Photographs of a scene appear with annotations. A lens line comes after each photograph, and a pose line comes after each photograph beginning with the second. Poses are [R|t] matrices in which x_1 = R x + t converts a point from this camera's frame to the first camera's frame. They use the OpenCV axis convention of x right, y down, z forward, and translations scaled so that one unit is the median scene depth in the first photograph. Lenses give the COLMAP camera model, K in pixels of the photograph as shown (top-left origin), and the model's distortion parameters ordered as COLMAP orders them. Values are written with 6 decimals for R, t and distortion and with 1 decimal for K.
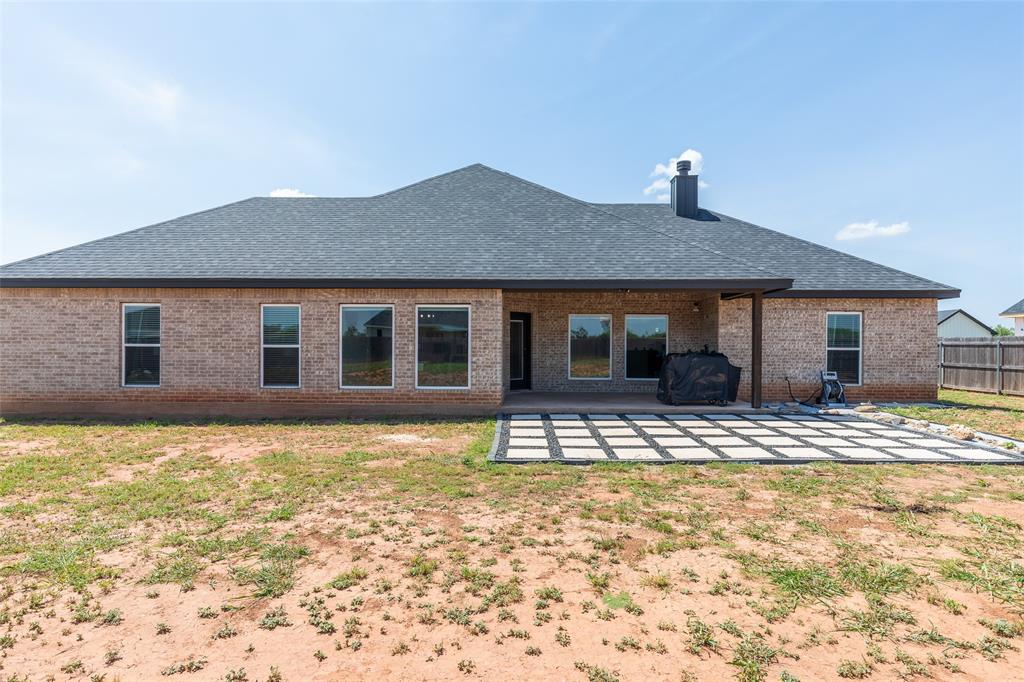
lens RADIAL K [[547.1, 0, 512.6], [0, 547.1, 341.3], [0, 0, 1]] dist [-0.002813, -0.000751]
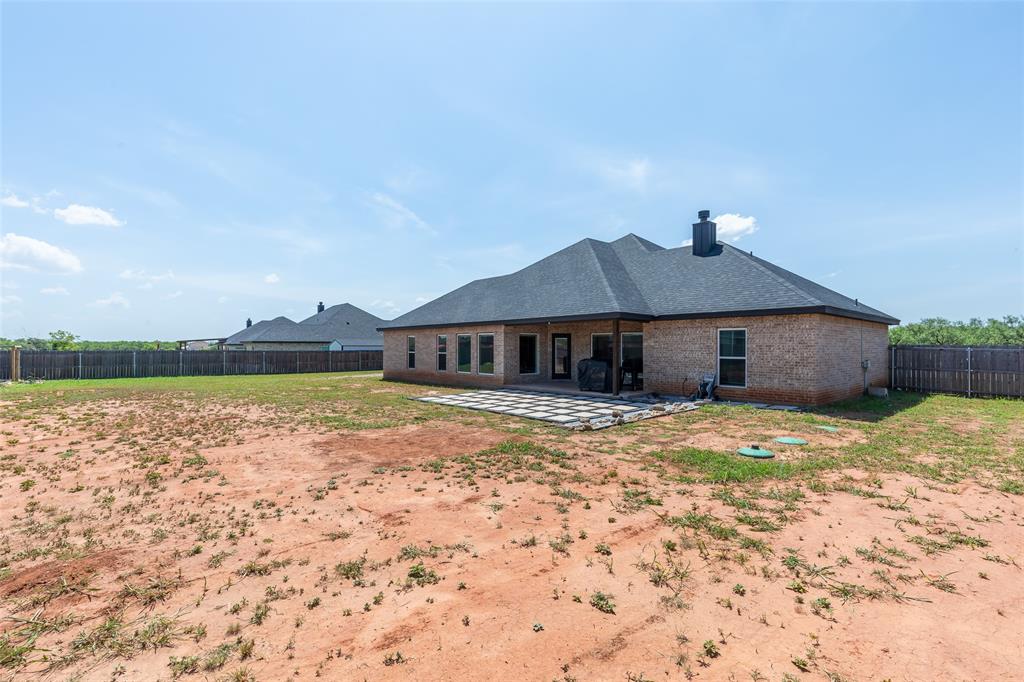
lens RADIAL K [[468.5, 0, 513.1], [0, 468.5, 344.3], [0, 0, 1]] dist [0.000059, -0.000007]
pose [[0.678782, -0.009295, -0.734281, 1.098106], [-0.002446, 0.999886, -0.014919, 0.000023], [0.734336, 0.011923, 0.678681, -0.095393]]
